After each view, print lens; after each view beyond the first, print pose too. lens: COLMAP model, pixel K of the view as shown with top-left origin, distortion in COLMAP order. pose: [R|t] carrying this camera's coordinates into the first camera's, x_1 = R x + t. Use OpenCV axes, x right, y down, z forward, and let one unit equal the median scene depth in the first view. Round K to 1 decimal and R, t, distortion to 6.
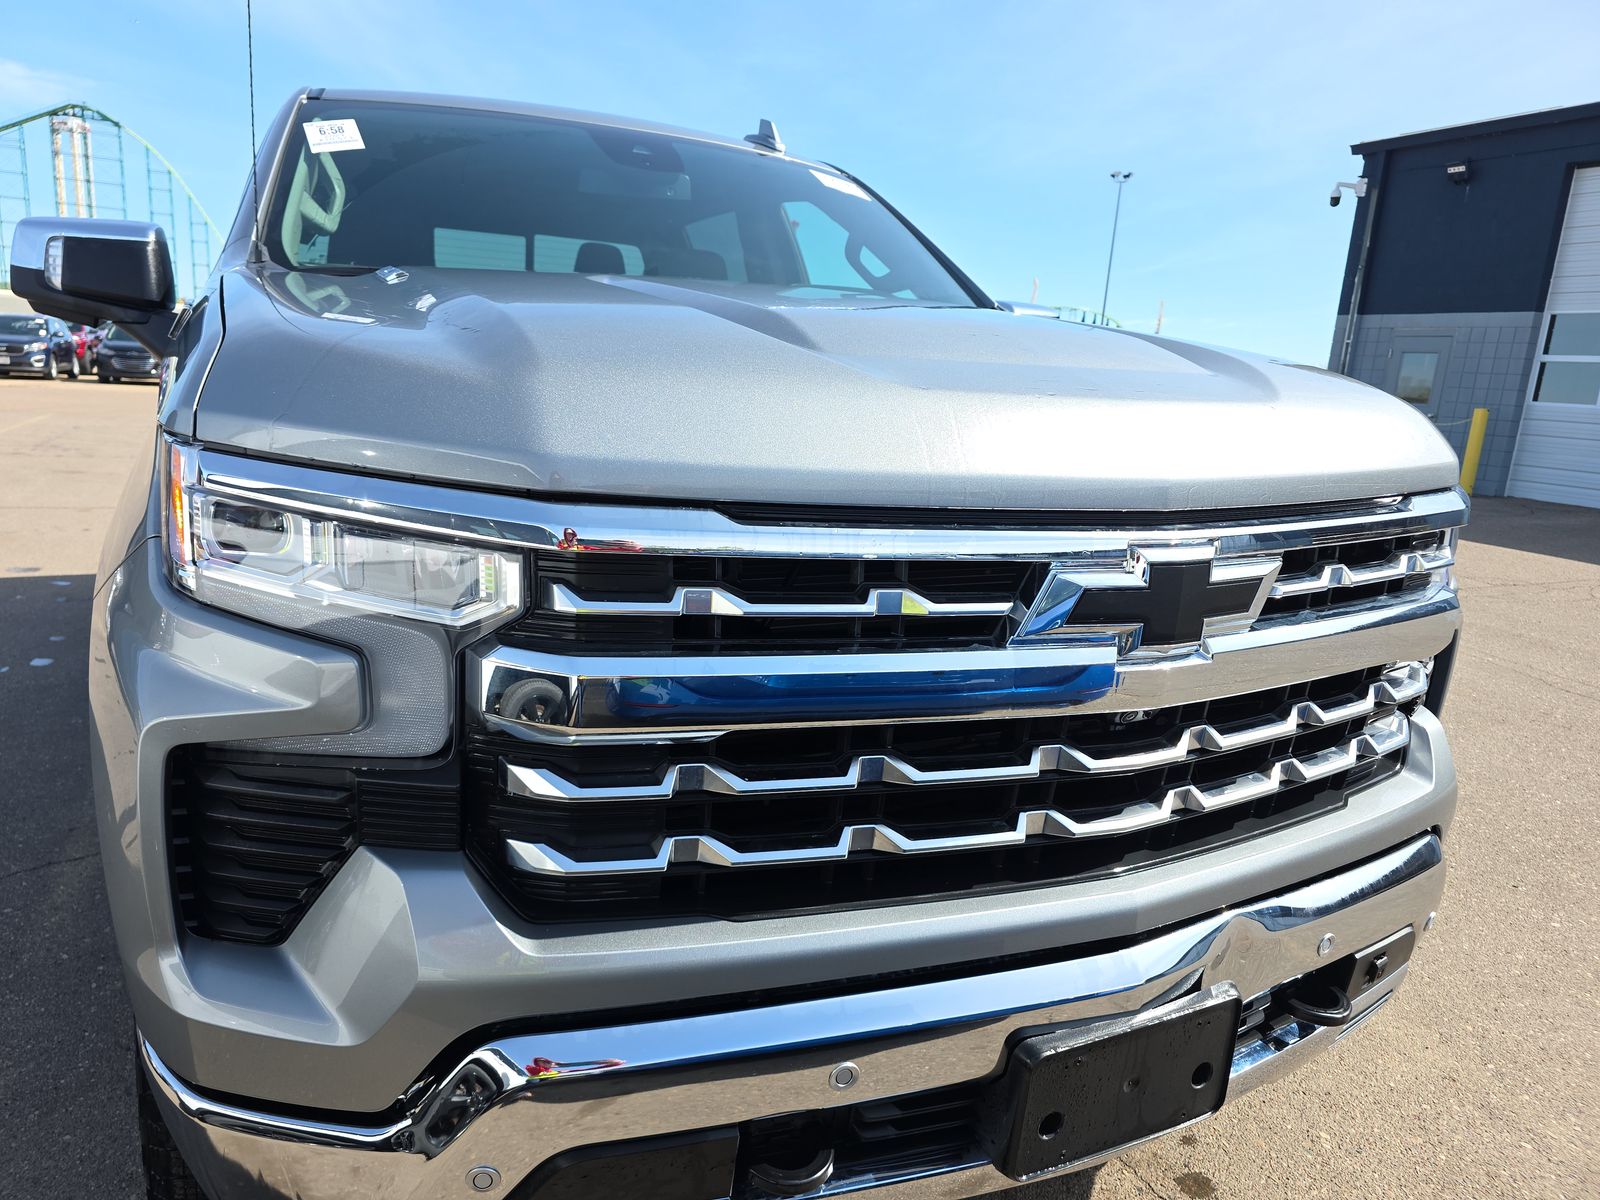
lens RADIAL K [[1082.3, 0, 772.7], [0, 1082.3, 600.3], [0, 0, 1]] dist [0.053896, -0.051735]
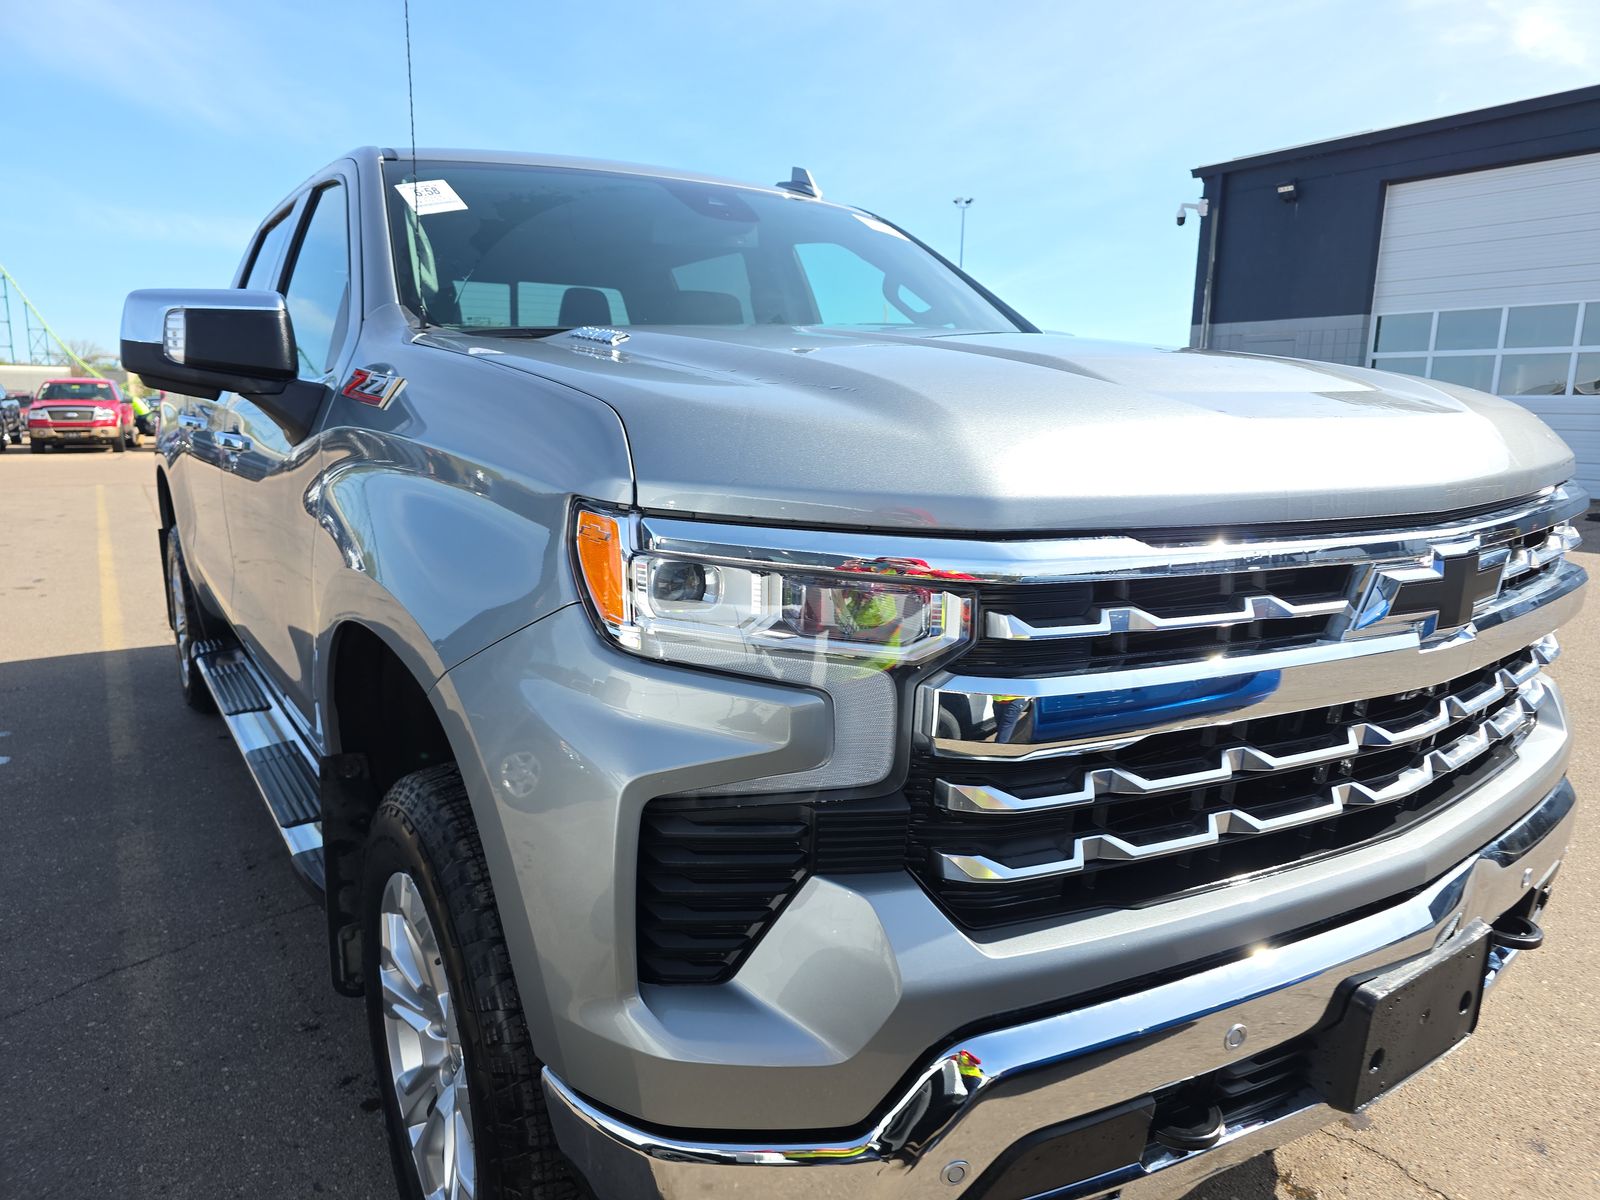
lens RADIAL K [[1083.7, 0, 800.0], [0, 1083.7, 600.0], [0, 0, 1]] dist [0.058200, -0.055552]
pose [[0.986110, -0.078965, 0.146120, -0.442064], [0.082499, 0.996424, -0.018276, -0.021159], [-0.144154, 0.030077, 0.989098, -0.047348]]
